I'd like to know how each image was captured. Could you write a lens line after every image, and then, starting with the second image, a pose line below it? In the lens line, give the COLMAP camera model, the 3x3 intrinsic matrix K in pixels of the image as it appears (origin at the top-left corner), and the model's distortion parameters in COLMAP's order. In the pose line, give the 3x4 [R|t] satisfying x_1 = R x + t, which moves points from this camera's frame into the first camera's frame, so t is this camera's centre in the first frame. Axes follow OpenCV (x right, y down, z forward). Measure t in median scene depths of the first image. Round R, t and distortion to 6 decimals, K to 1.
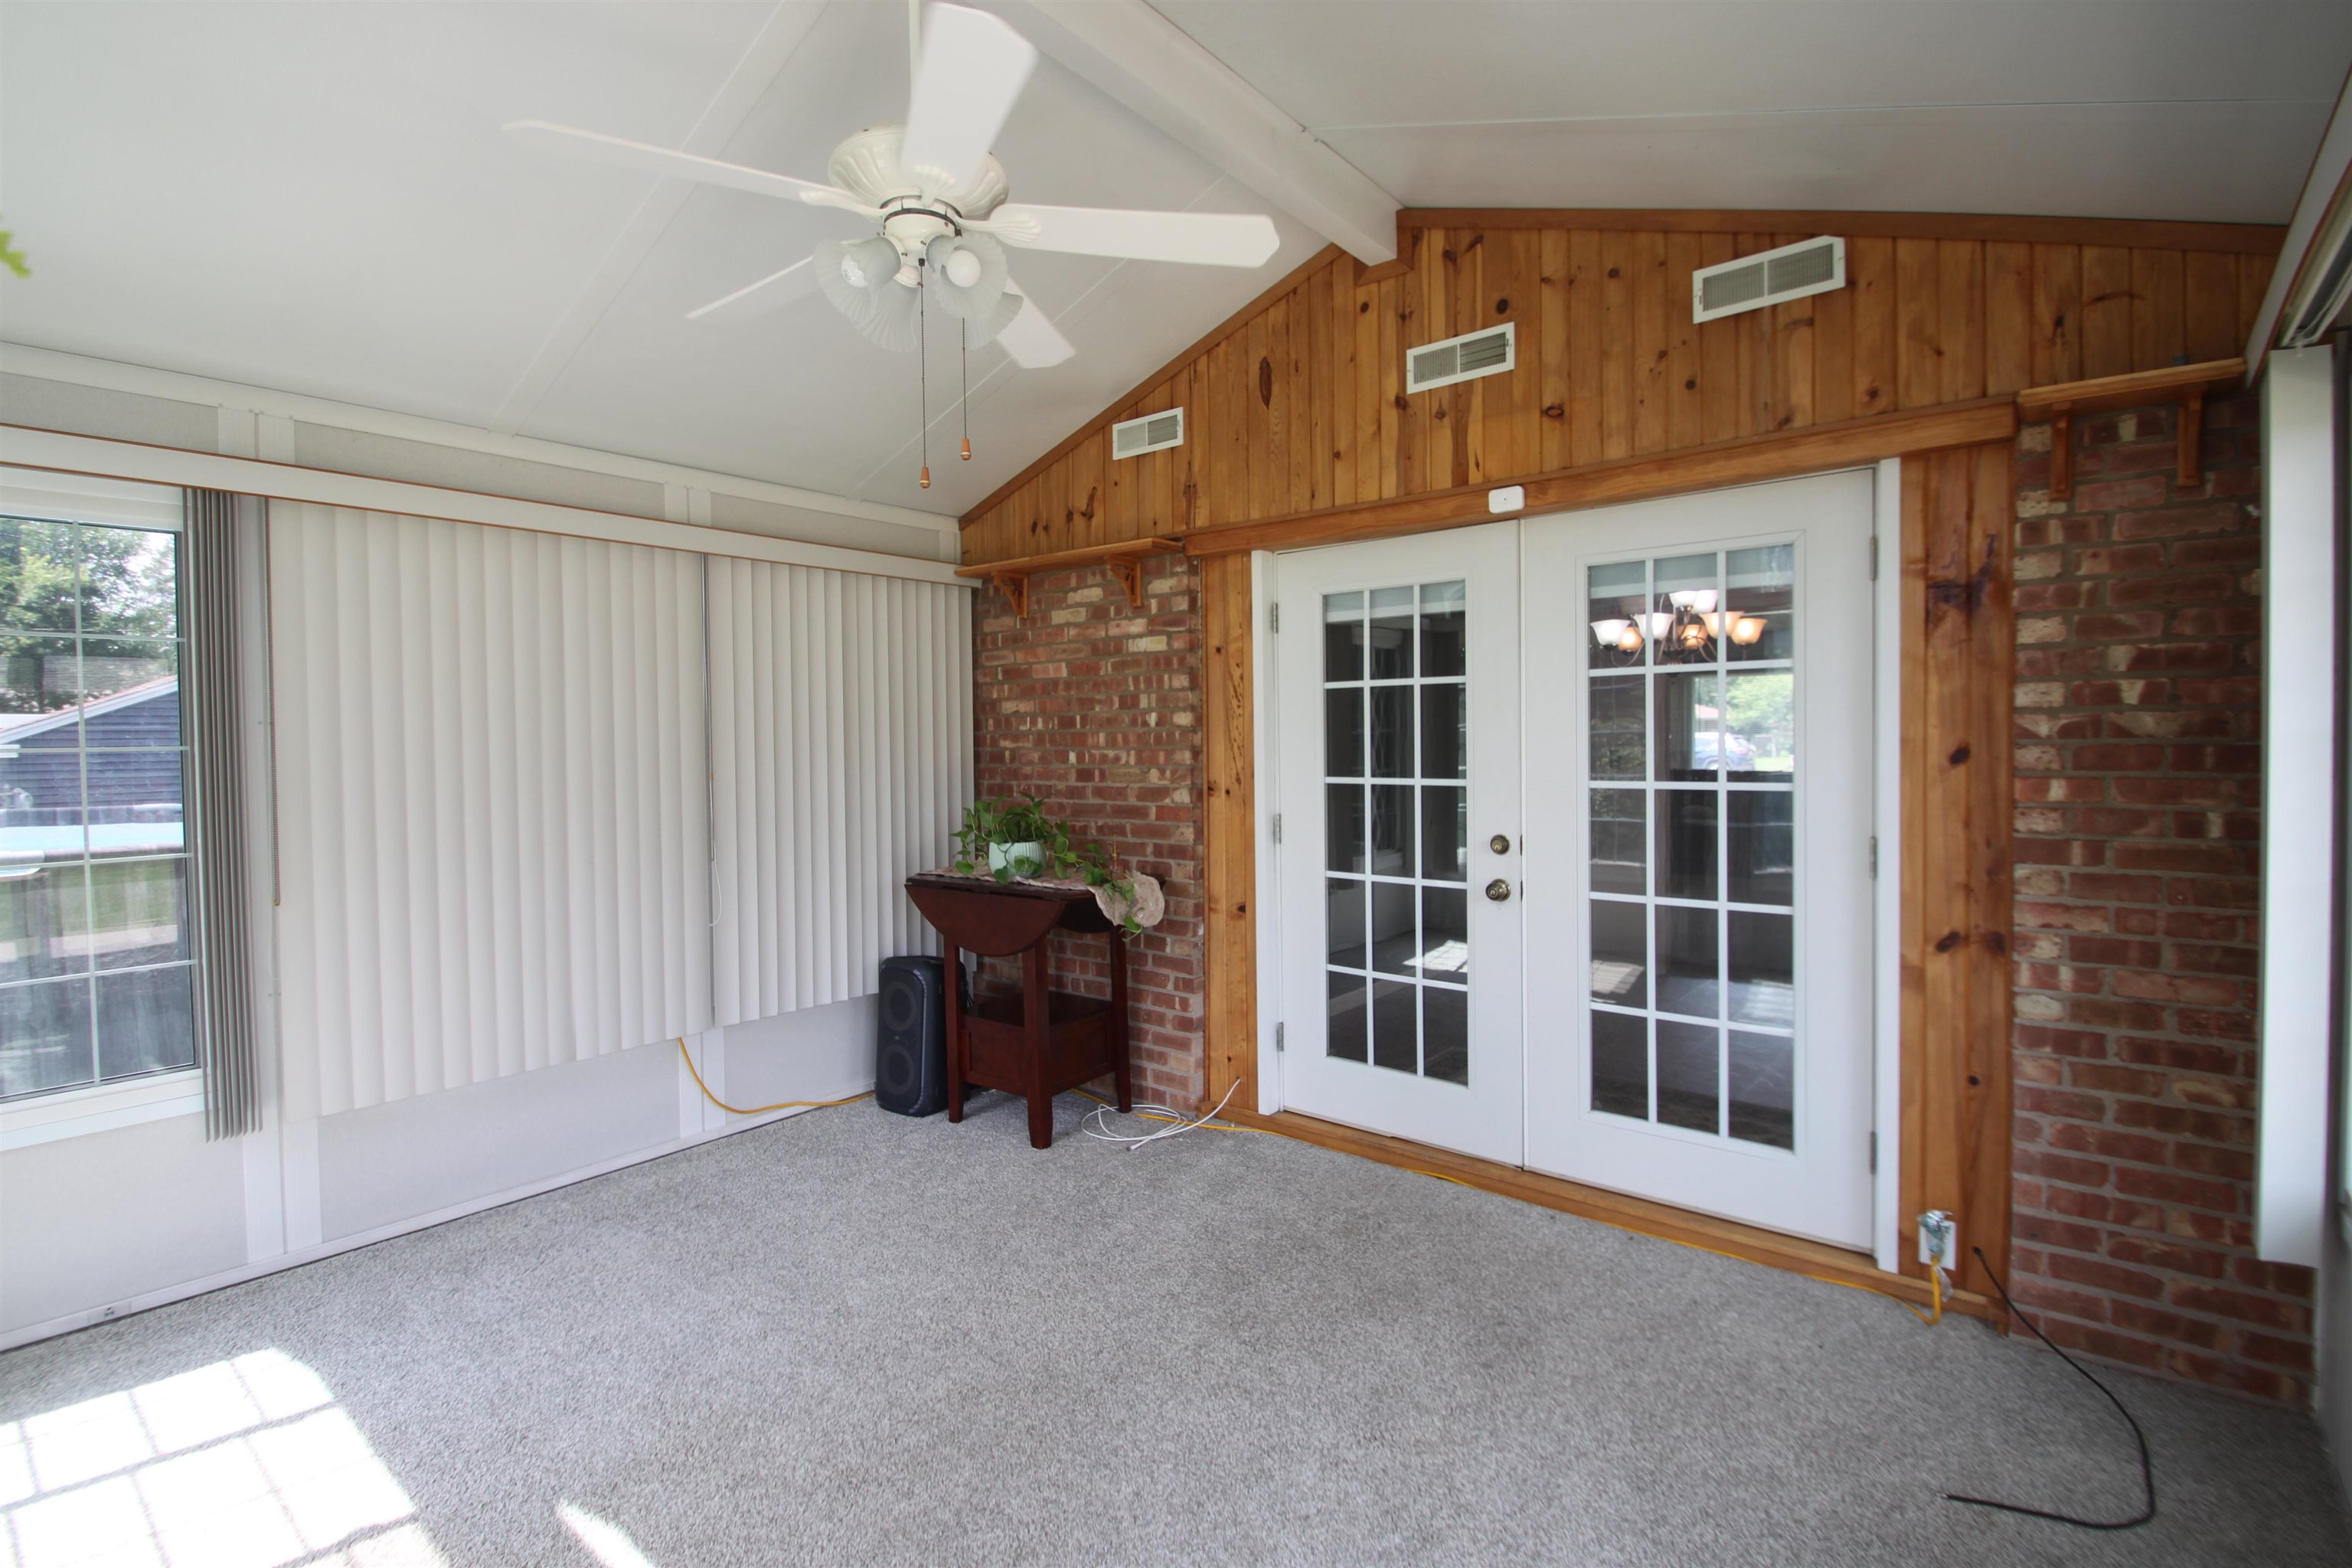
lens RADIAL K [[1091.1, 0, 1188.3], [0, 1091.1, 771.5], [0, 0, 1]] dist [0.000200, -0.016491]
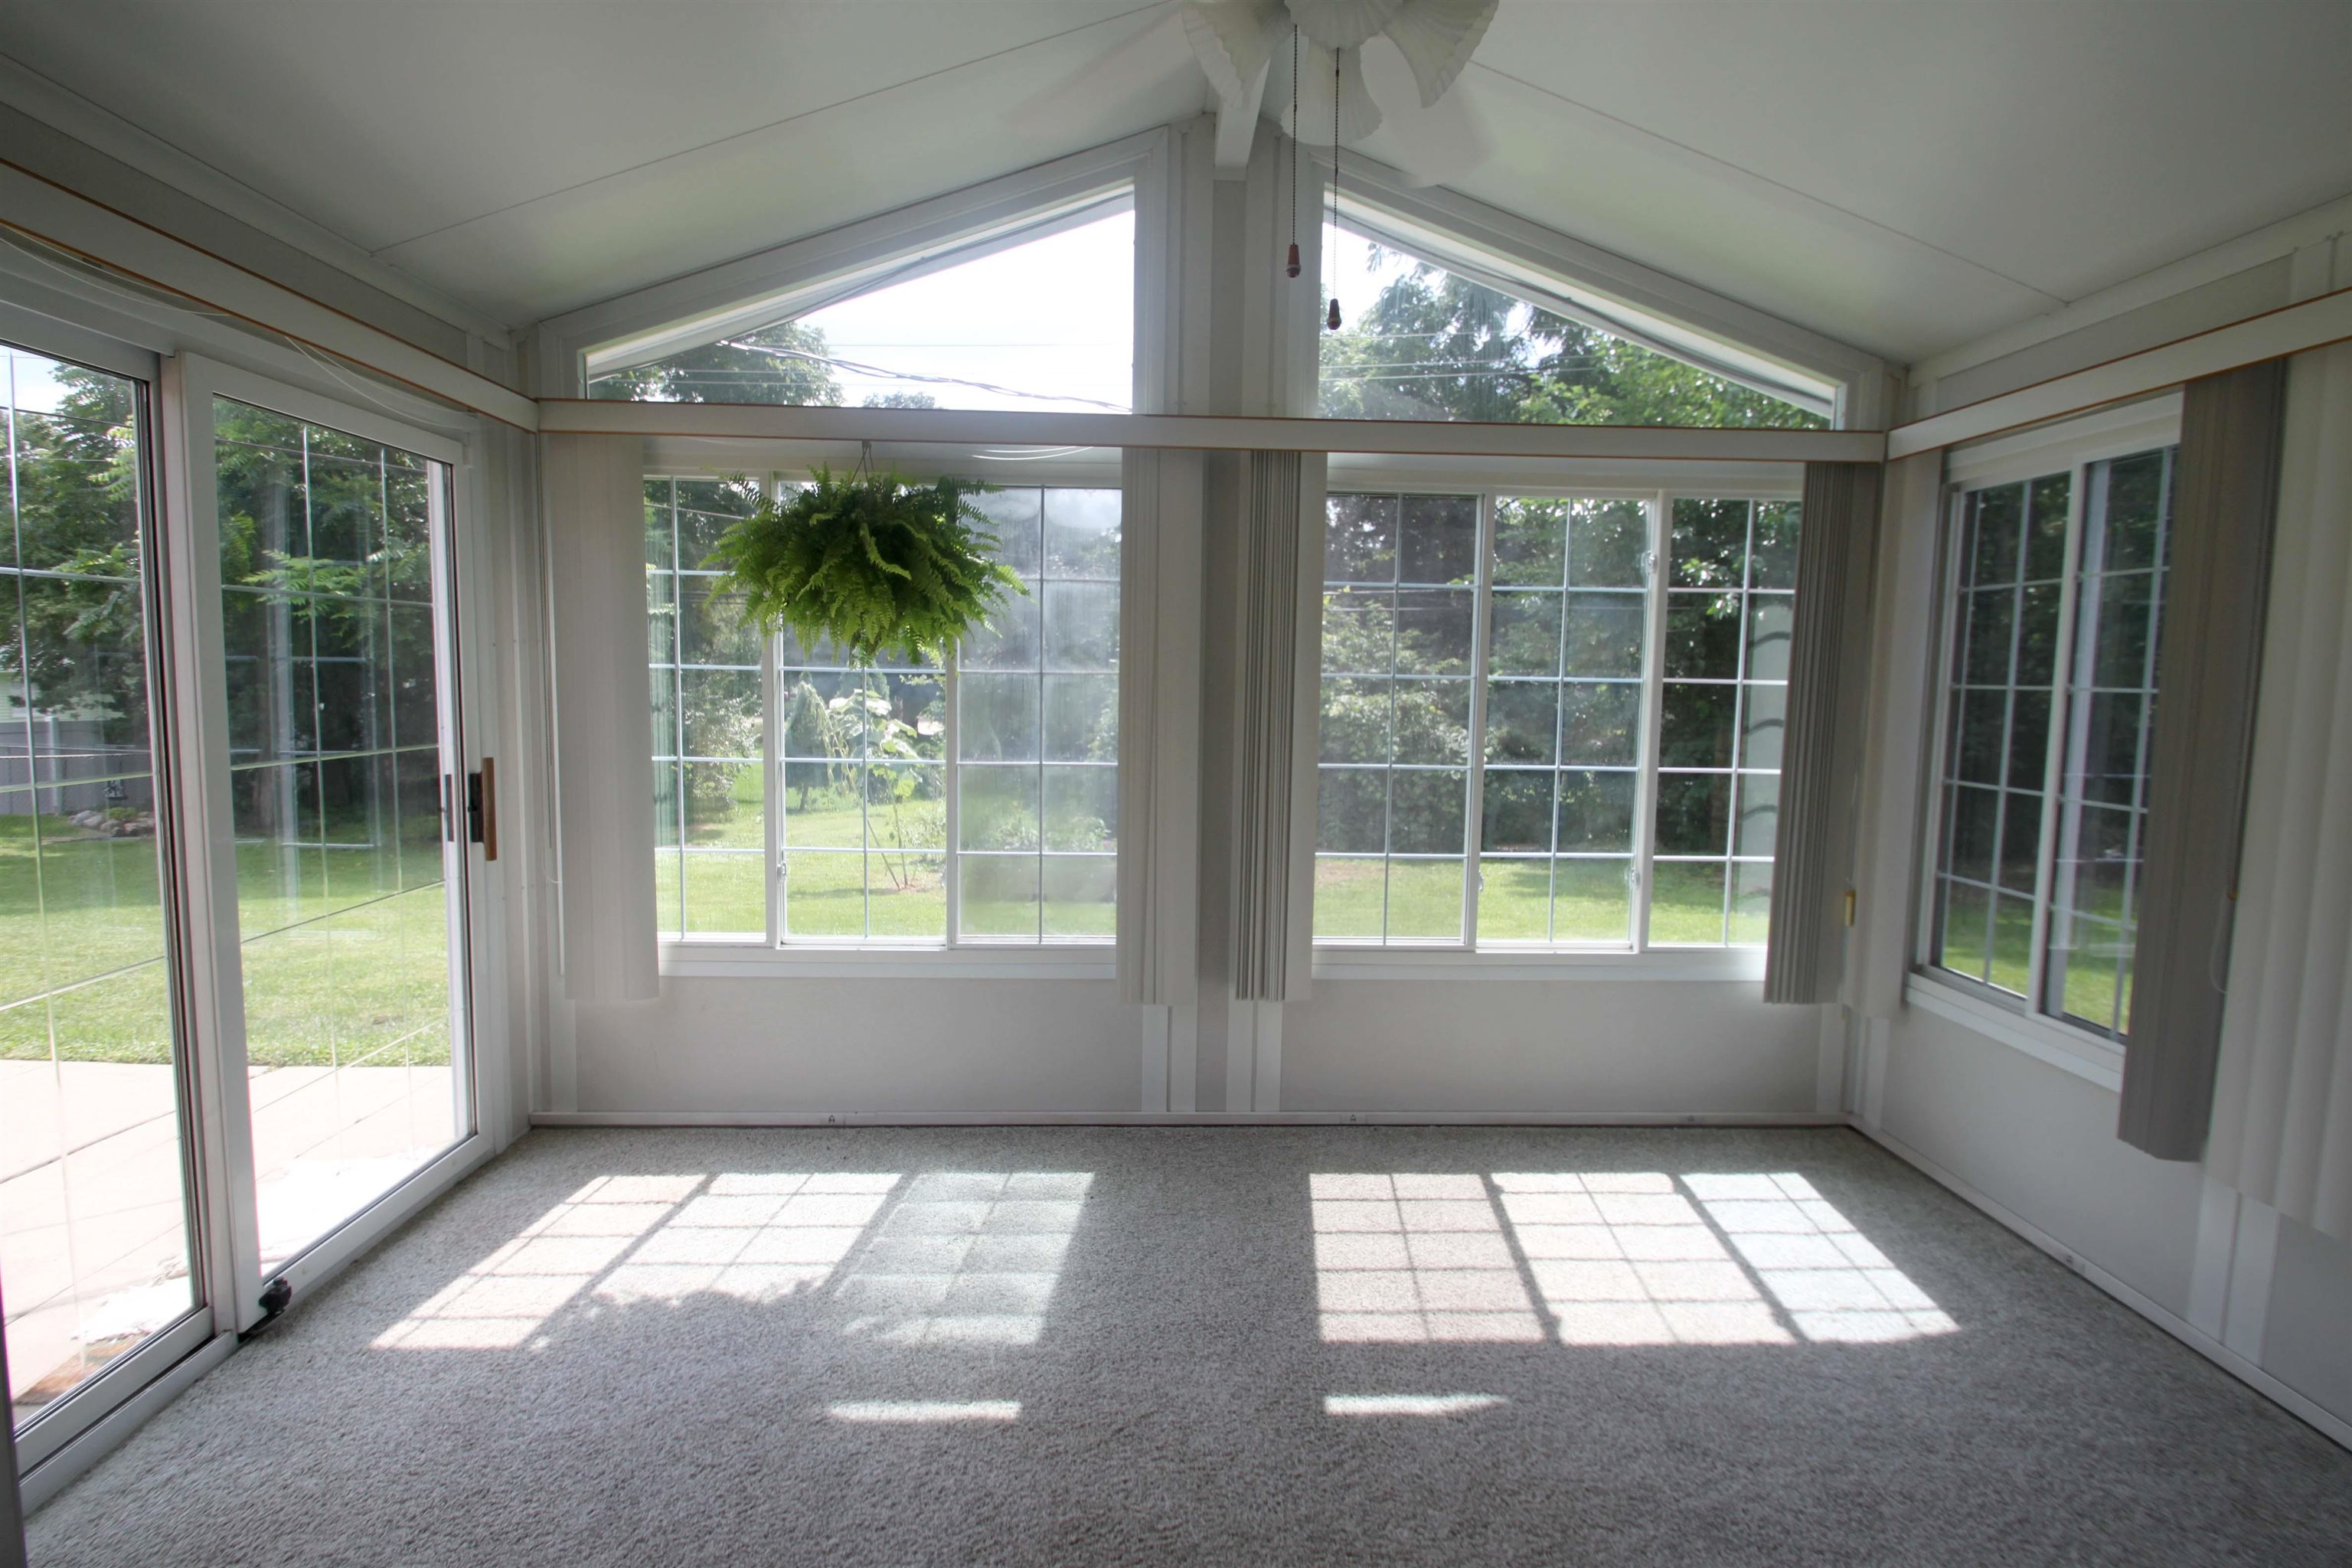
lens RADIAL K [[1091.1, 0, 1188.3], [0, 1091.1, 771.5], [0, 0, 1]] dist [0.000200, -0.016491]
pose [[-0.750912, 0.055124, -0.658098, 0.291771], [-0.029234, 0.992759, 0.116514, -0.051371], [0.659755, 0.106730, -0.743863, 1.330483]]
